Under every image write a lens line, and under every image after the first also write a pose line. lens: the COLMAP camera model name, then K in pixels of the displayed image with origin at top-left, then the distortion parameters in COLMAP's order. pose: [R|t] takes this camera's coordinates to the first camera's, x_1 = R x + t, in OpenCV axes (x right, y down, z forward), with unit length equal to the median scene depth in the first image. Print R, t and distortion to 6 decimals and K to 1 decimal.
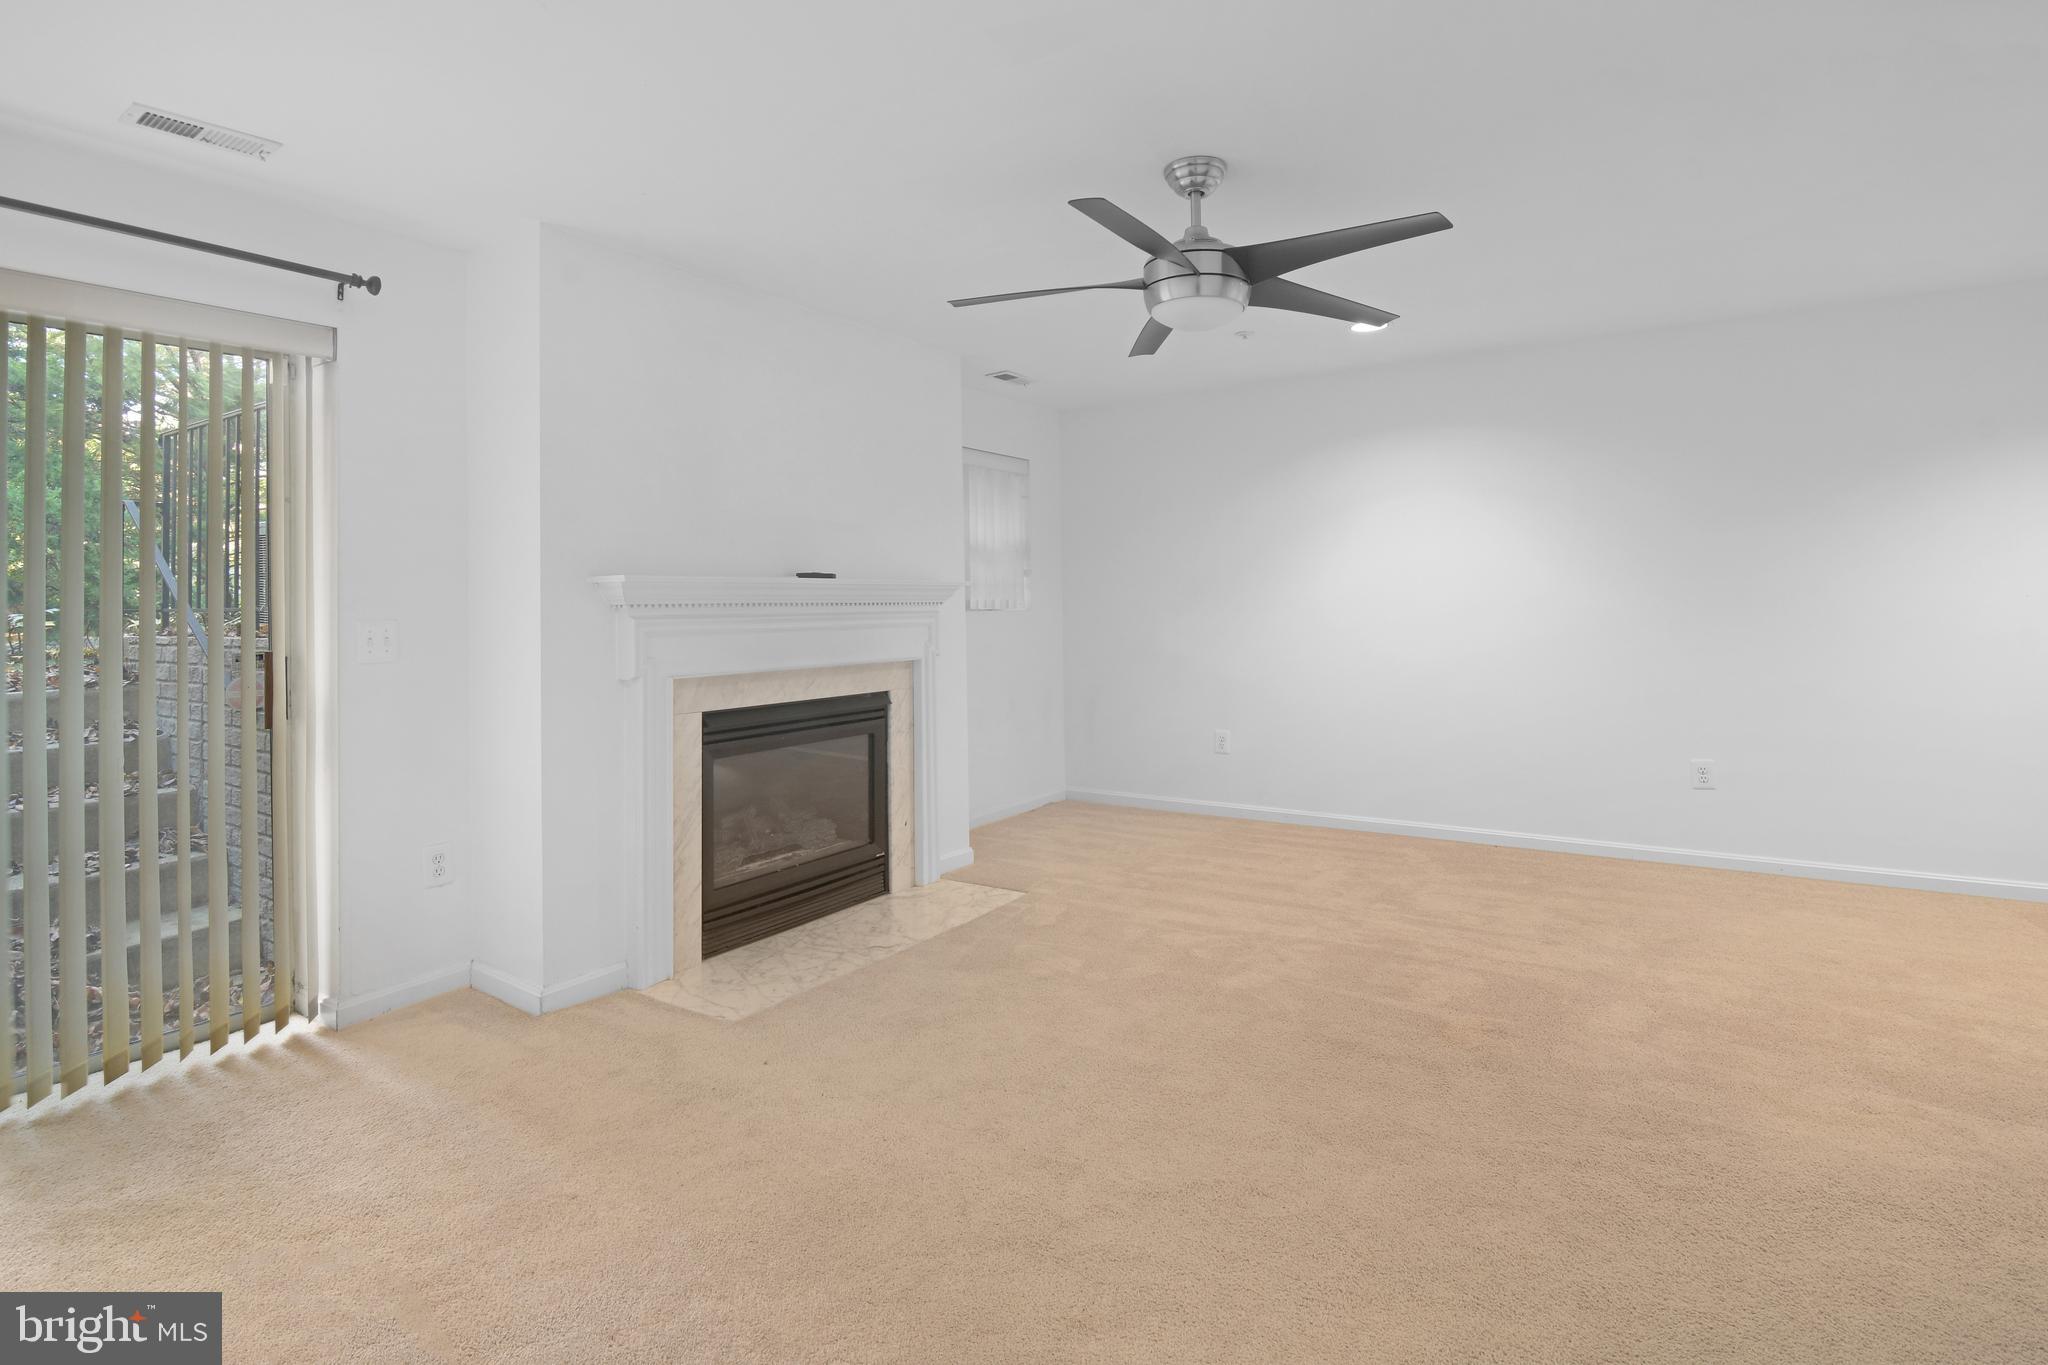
lens RADIAL K [[1033.1, 0, 1024.5], [0, 1033.1, 589.6], [0, 0, 1]] dist [-0.003801, -0.000359]
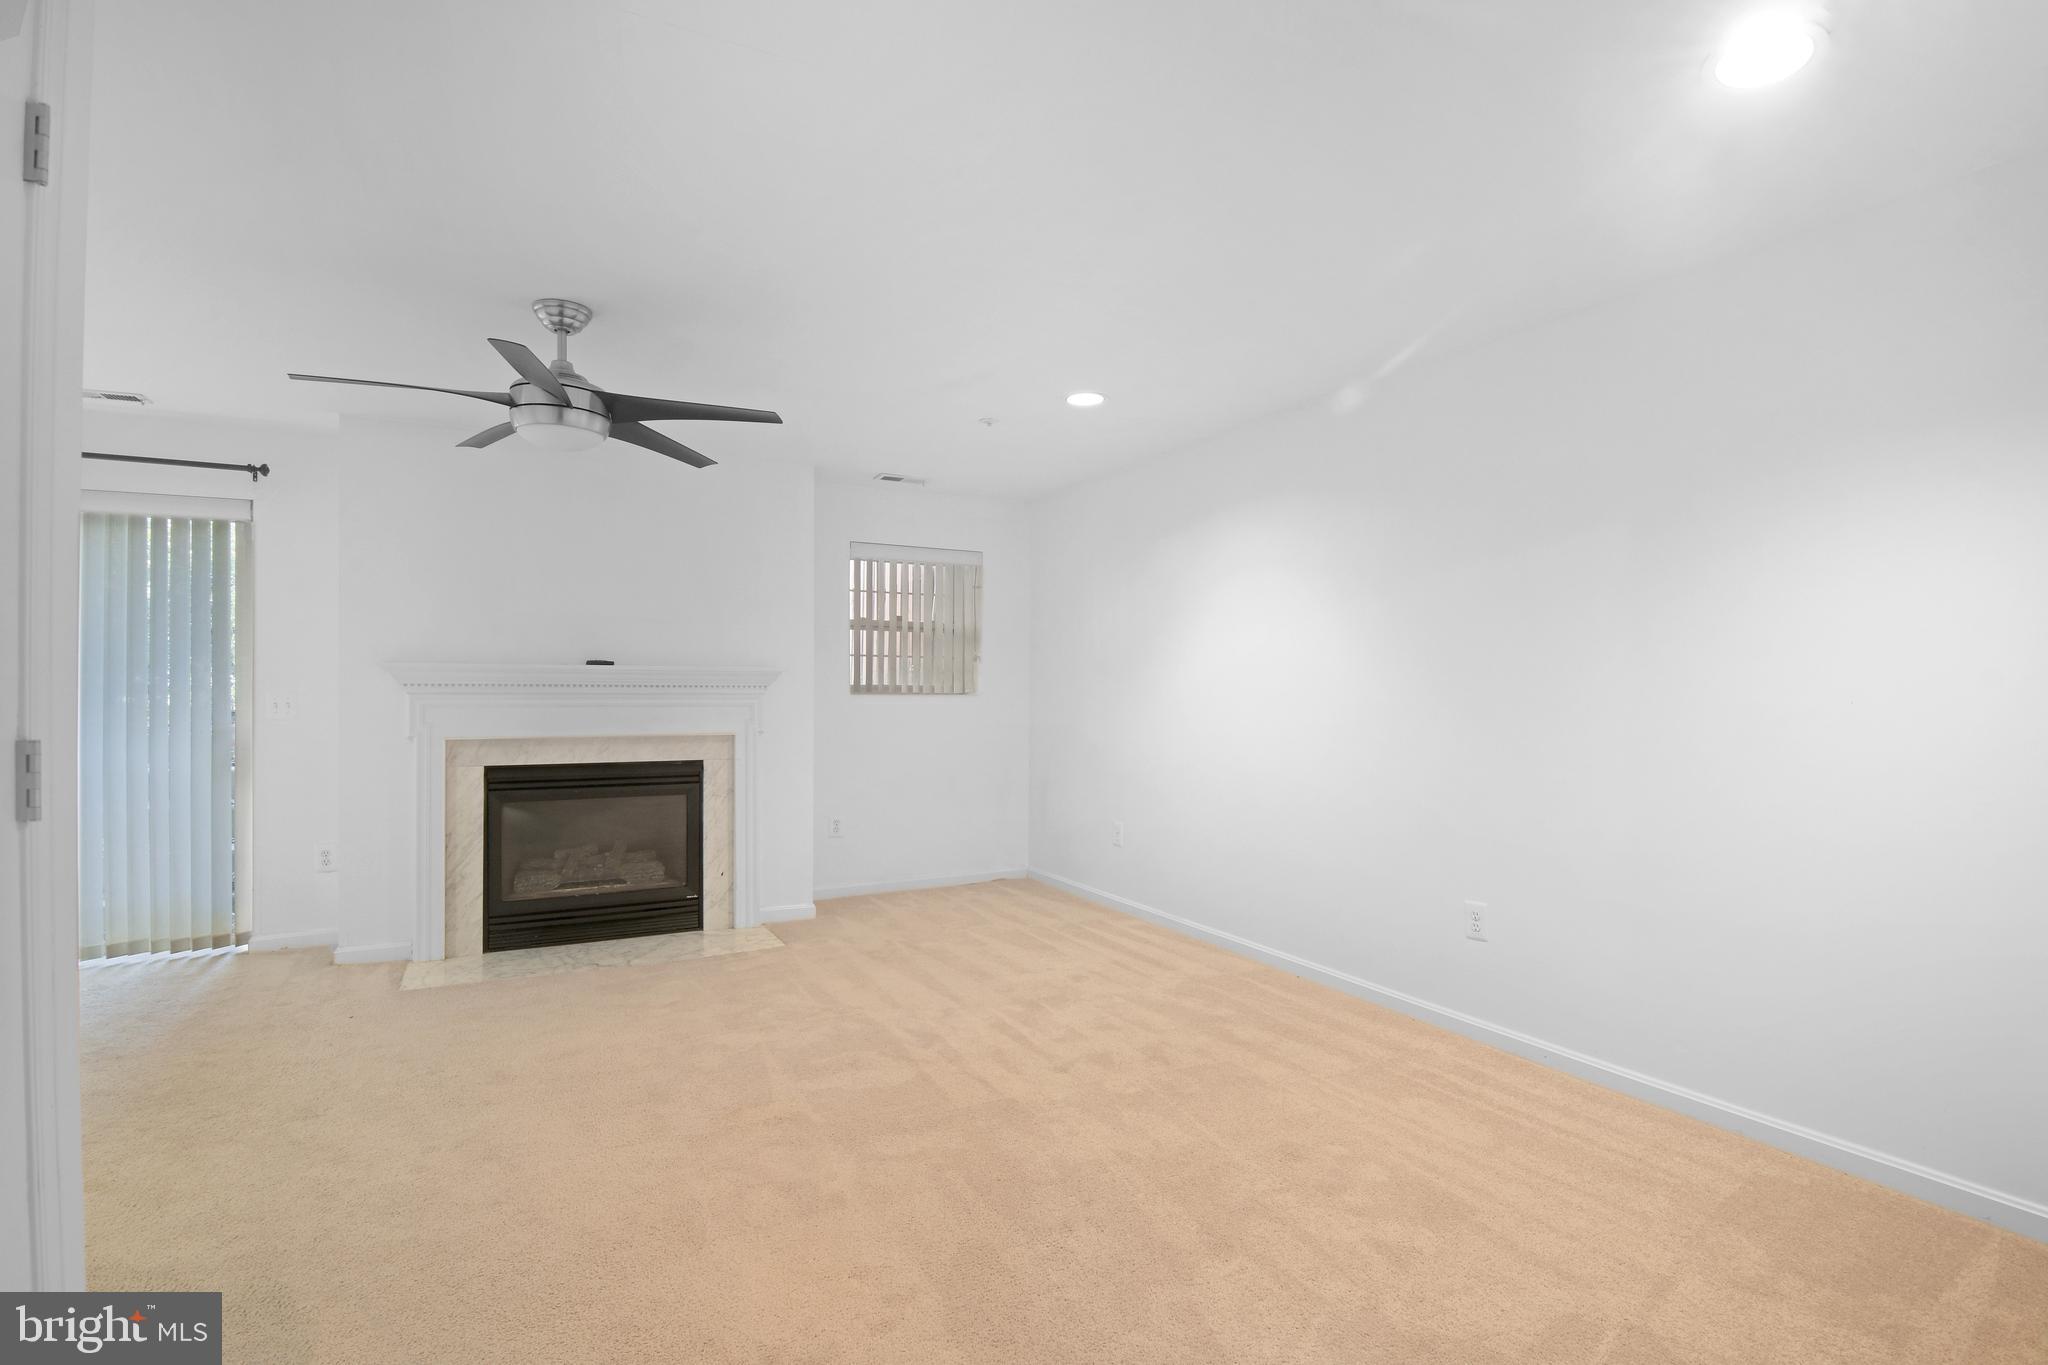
lens RADIAL K [[1018.2, 0, 1024.0], [0, 1018.2, 682.5], [0, 0, 1]] dist [-0.013124, -0.000446]
pose [[0.879141, 0.018342, -0.476208, 0.770217], [-0.010170, 0.999754, 0.019732, -0.018069], [0.476453, -0.012505, 0.879111, 0.157072]]
